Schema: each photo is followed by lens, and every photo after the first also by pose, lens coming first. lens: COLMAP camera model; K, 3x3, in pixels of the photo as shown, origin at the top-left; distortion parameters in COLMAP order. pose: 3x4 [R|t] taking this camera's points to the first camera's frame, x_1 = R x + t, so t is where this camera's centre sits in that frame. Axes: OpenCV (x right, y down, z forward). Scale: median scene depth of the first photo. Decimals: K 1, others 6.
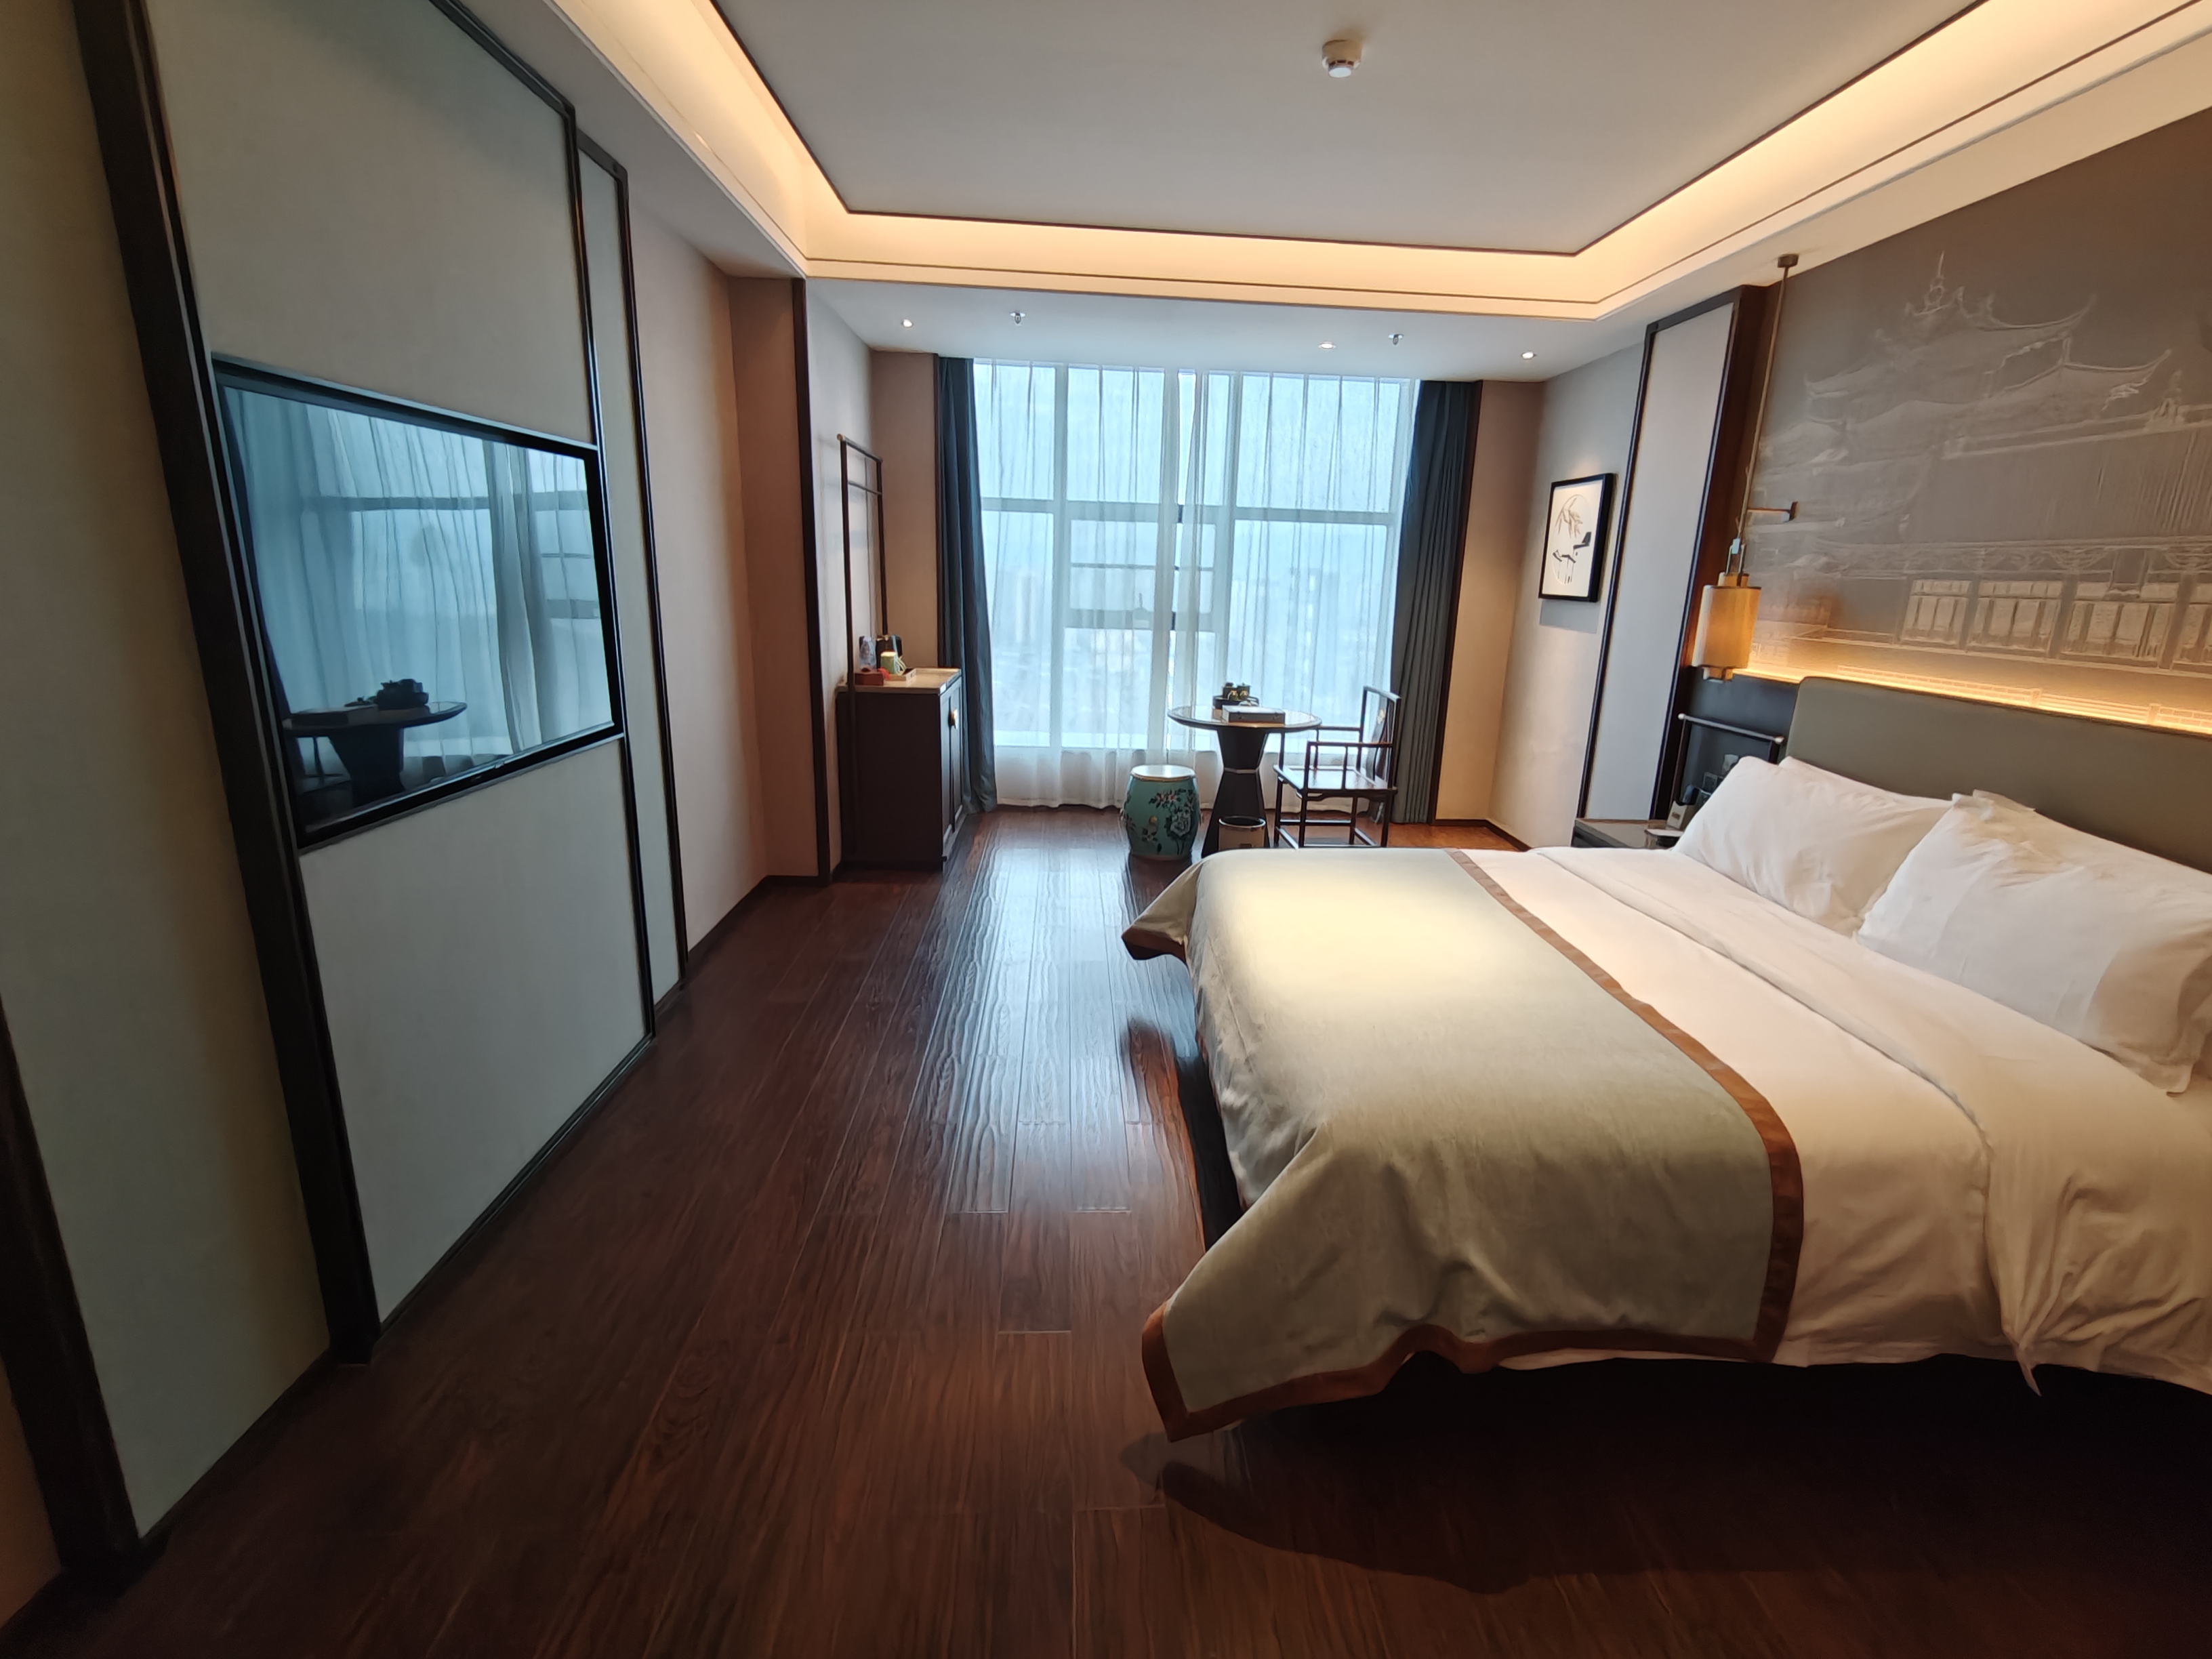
lens RADIAL K [[1037.2, 0, 1122.2], [0, 1037.2, 837.8], [0, 0, 1]] dist [-0.000451, 0.002294]
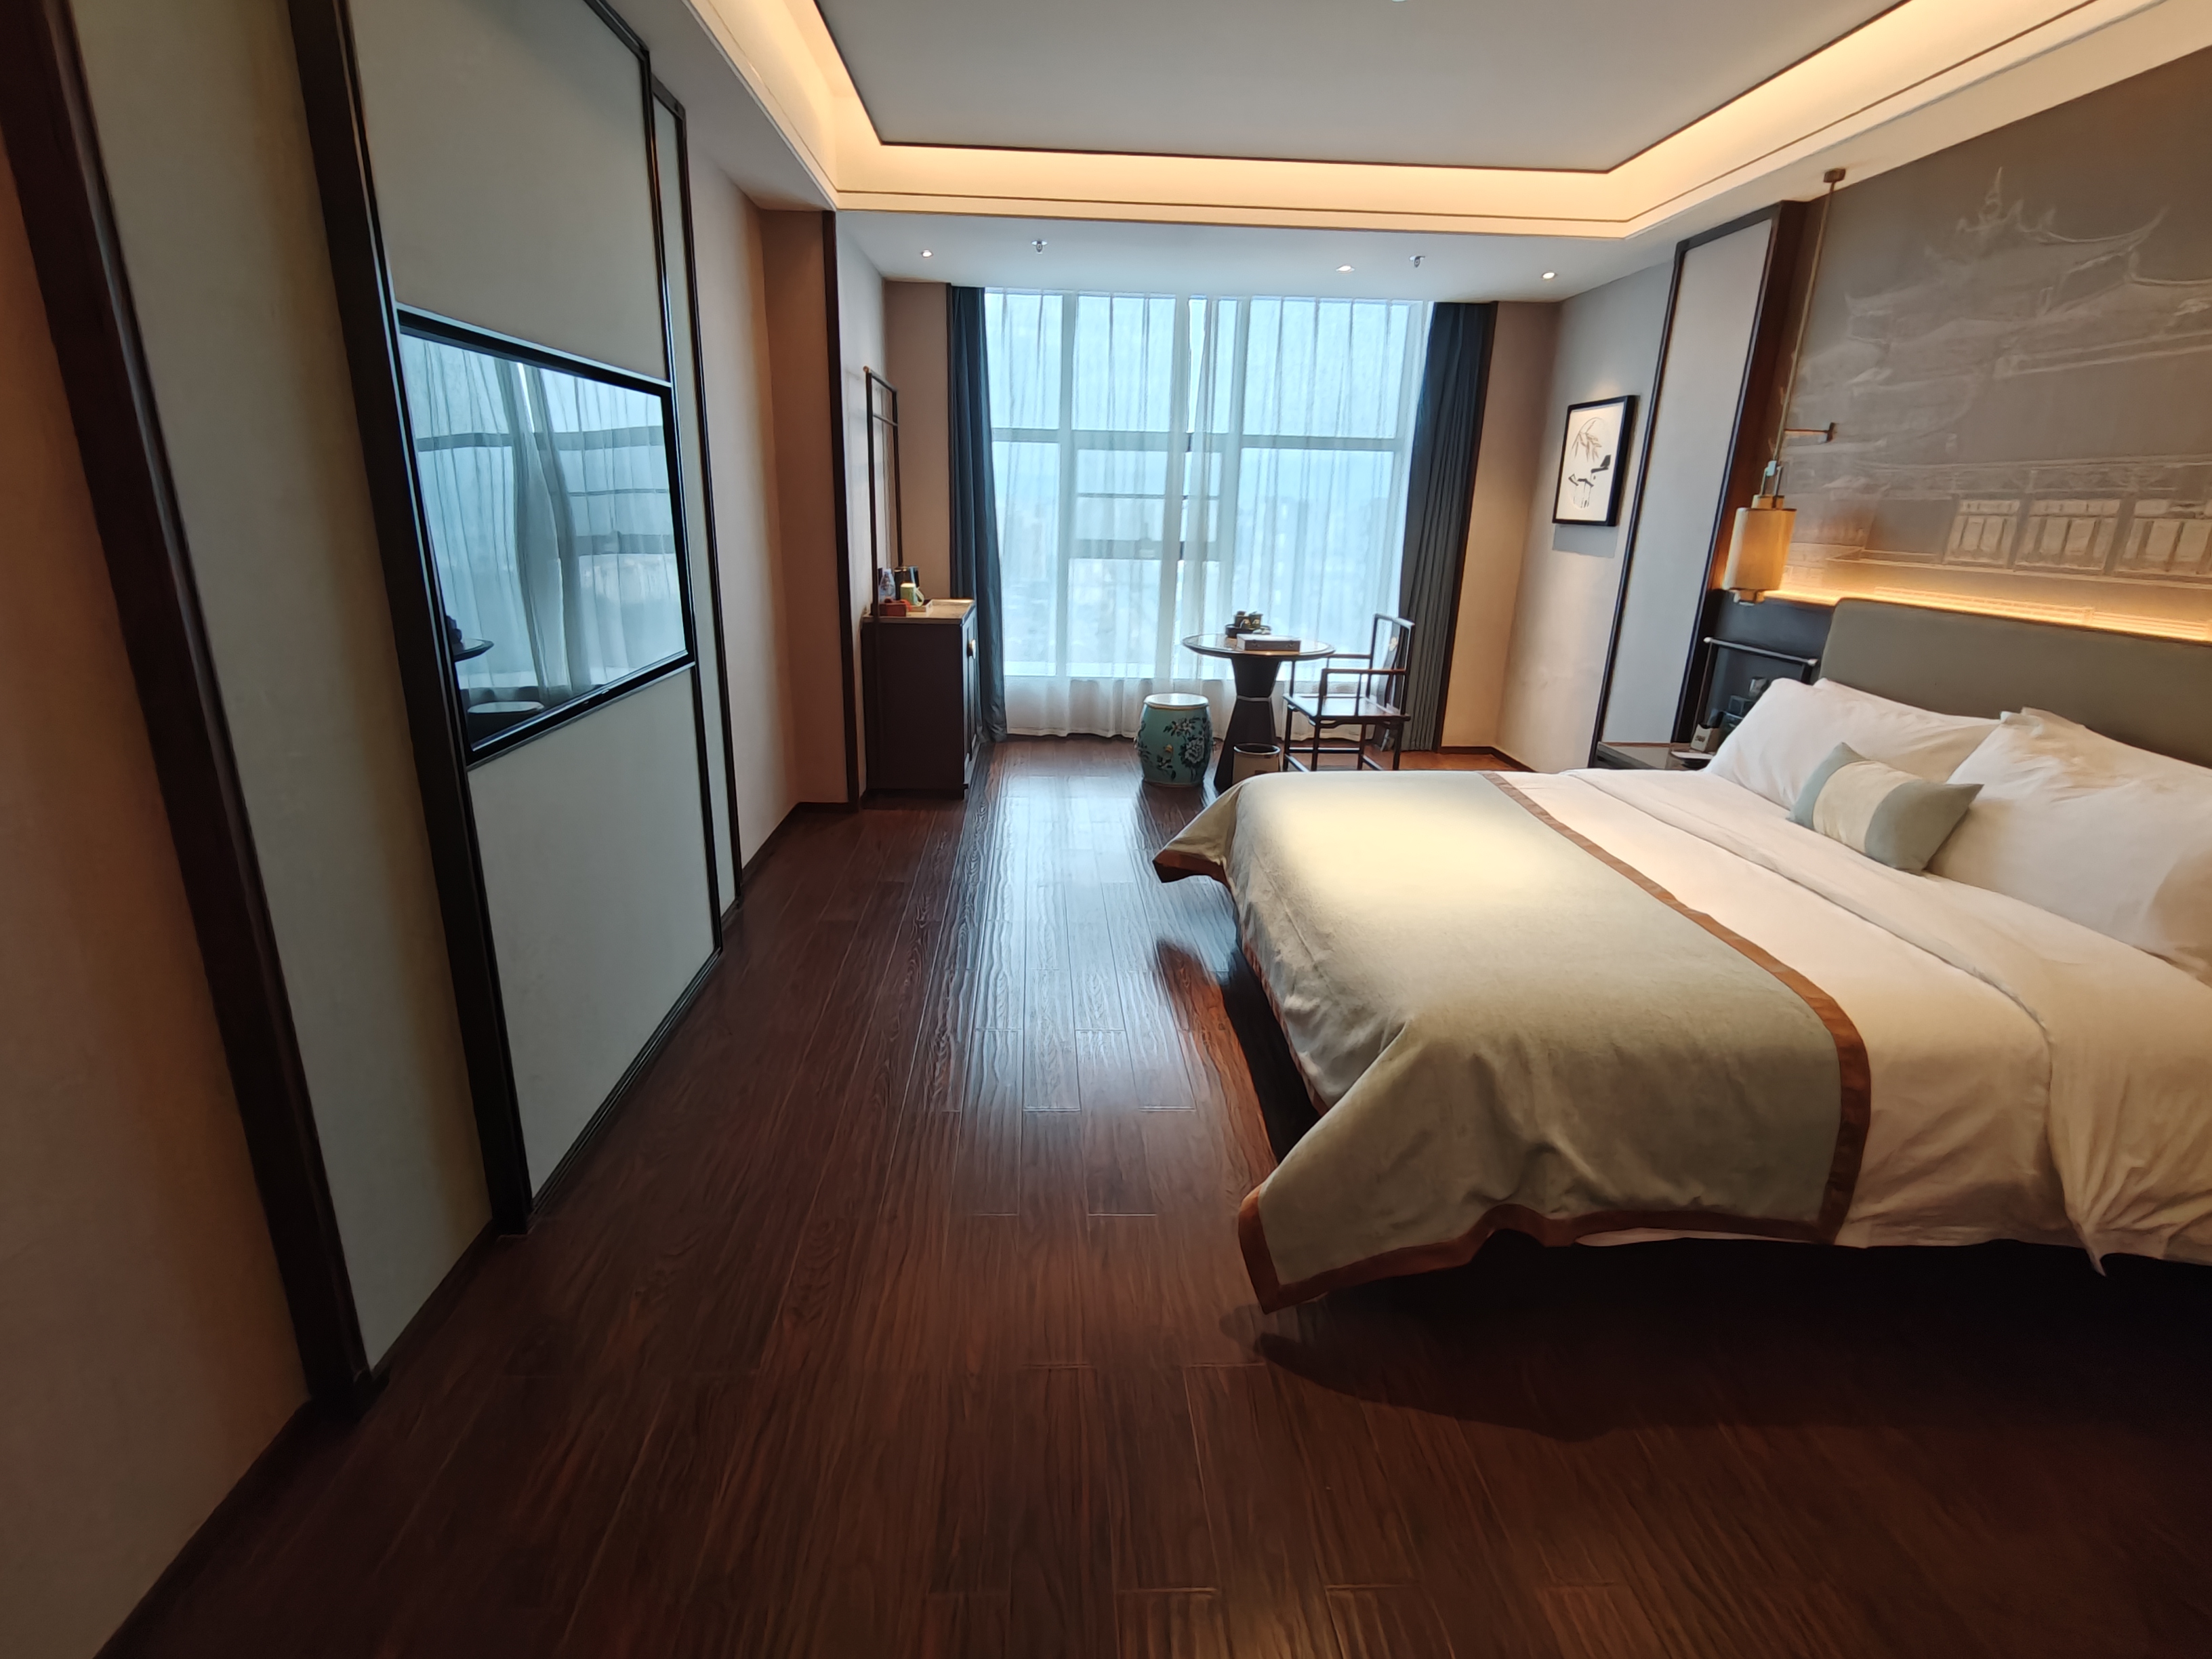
lens RADIAL K [[1037.2, 0, 1066.4], [0, 1037.2, 811.7], [0, 0, 1]] dist [-0.000451, 0.002294]
pose [[0.999587, -0.002334, -0.028656, -0.059723], [0.003448, 0.999237, 0.038905, 0.008697], [0.028543, -0.038988, 0.998832, -0.031750]]
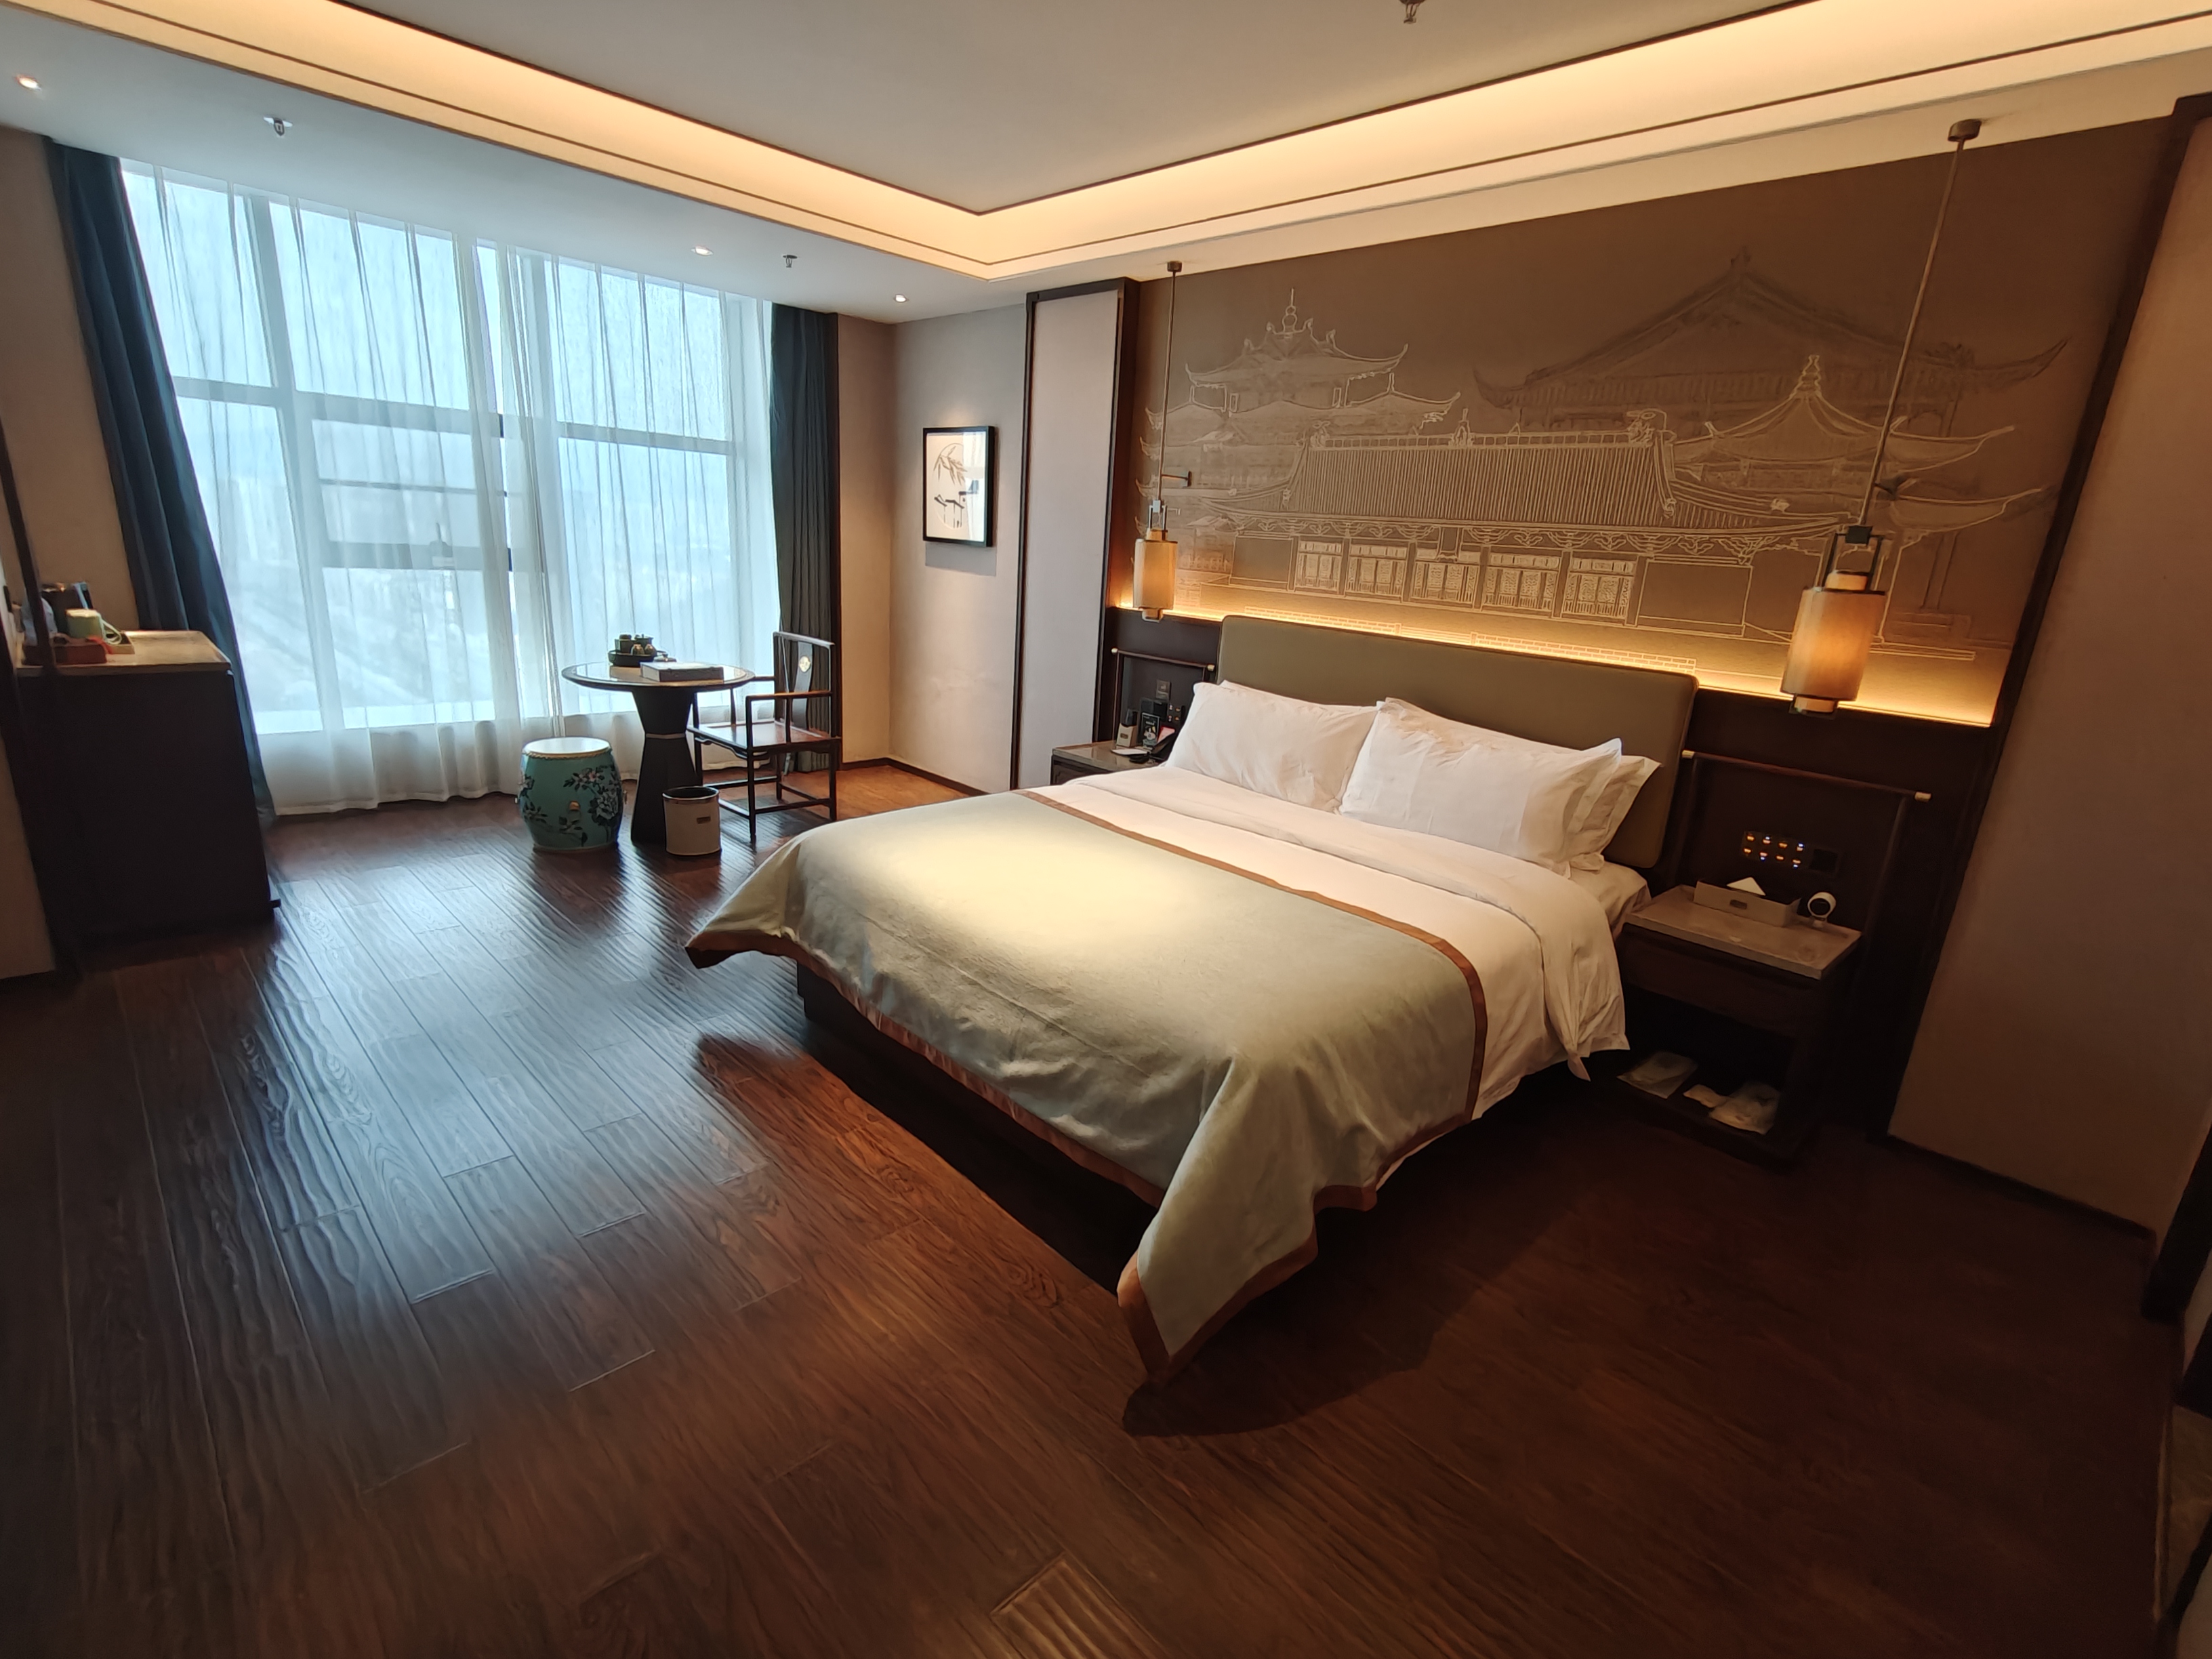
lens RADIAL K [[1037.2, 0, 1136.5], [0, 1037.2, 843.4], [0, 0, 1]] dist [-0.000451, 0.002294]
pose [[0.747920, -0.169693, 0.641732, -0.252977], [0.125595, 0.985485, 0.114214, -0.037566], [-0.651799, -0.004825, 0.758377, 0.107559]]
